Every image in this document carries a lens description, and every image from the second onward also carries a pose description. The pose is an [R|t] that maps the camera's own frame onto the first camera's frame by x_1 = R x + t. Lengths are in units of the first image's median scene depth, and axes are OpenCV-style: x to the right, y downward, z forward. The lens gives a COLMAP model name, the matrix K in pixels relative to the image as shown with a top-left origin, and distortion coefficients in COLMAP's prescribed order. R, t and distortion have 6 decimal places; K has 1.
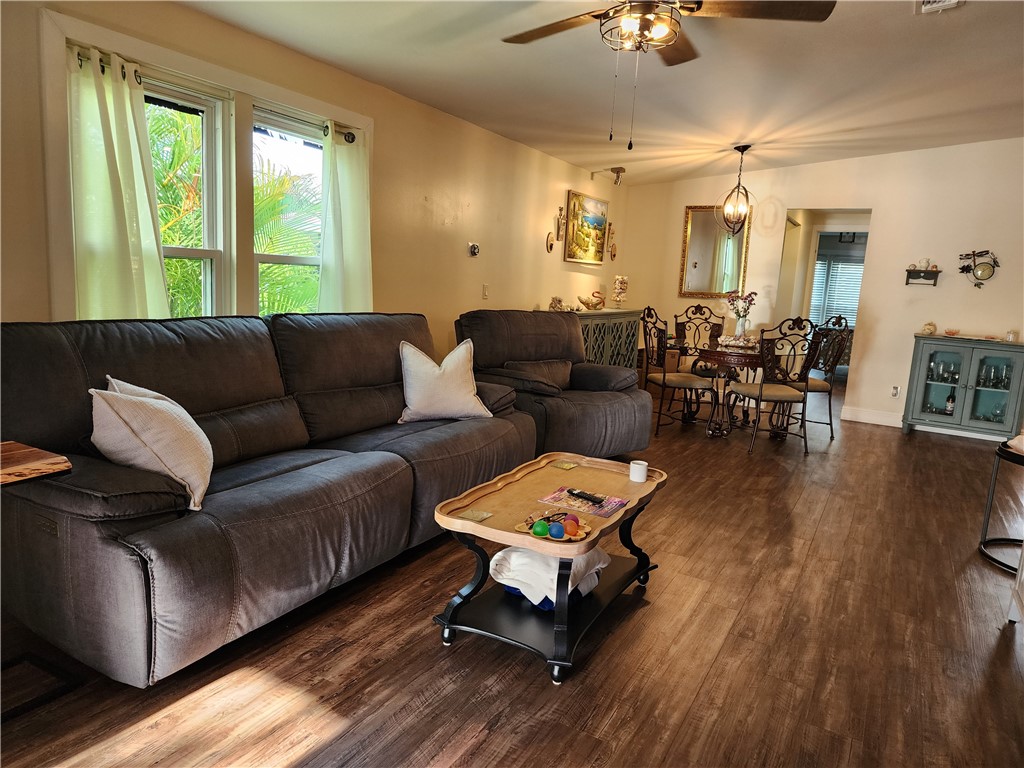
lens RADIAL K [[687.6, 0, 519.8], [0, 687.6, 383.3], [0, 0, 1]] dist [0.083692, -0.079861]
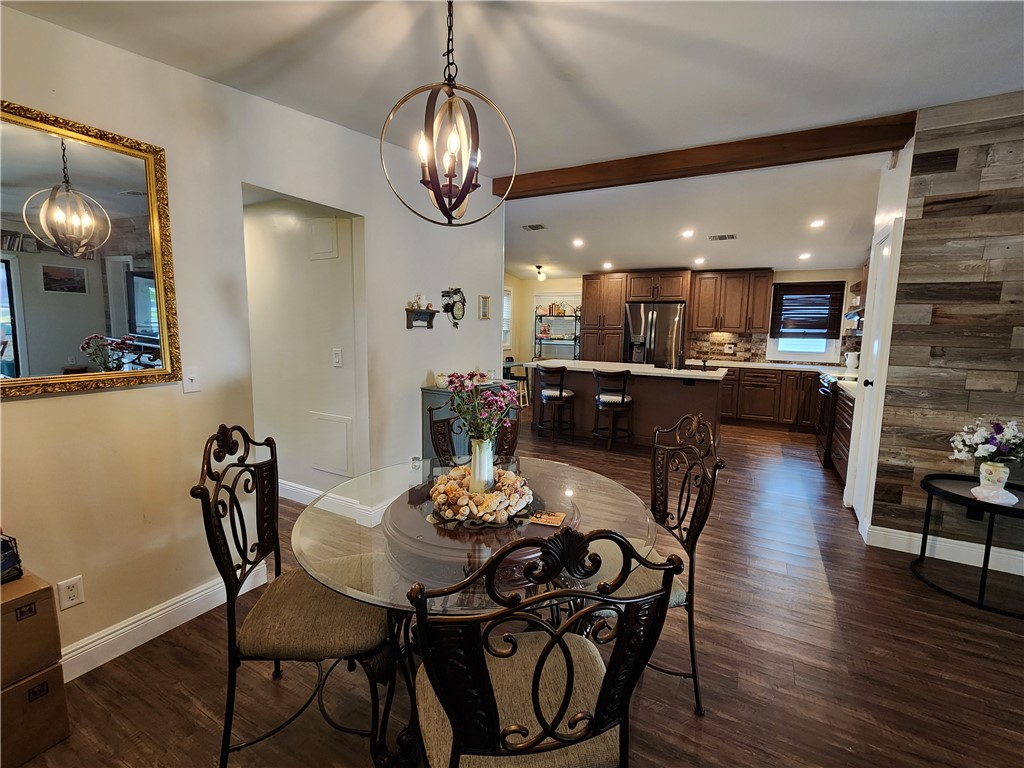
lens RADIAL K [[440.9, 0, 523.6], [0, 440.9, 378.2], [0, 0, 1]] dist [-0.000683, 0.000113]
pose [[-0.008854, -0.173107, 0.984863, 0.067964], [0.135361, 0.975629, 0.172701, -0.160321], [-0.990757, 0.134841, 0.014794, 0.912088]]
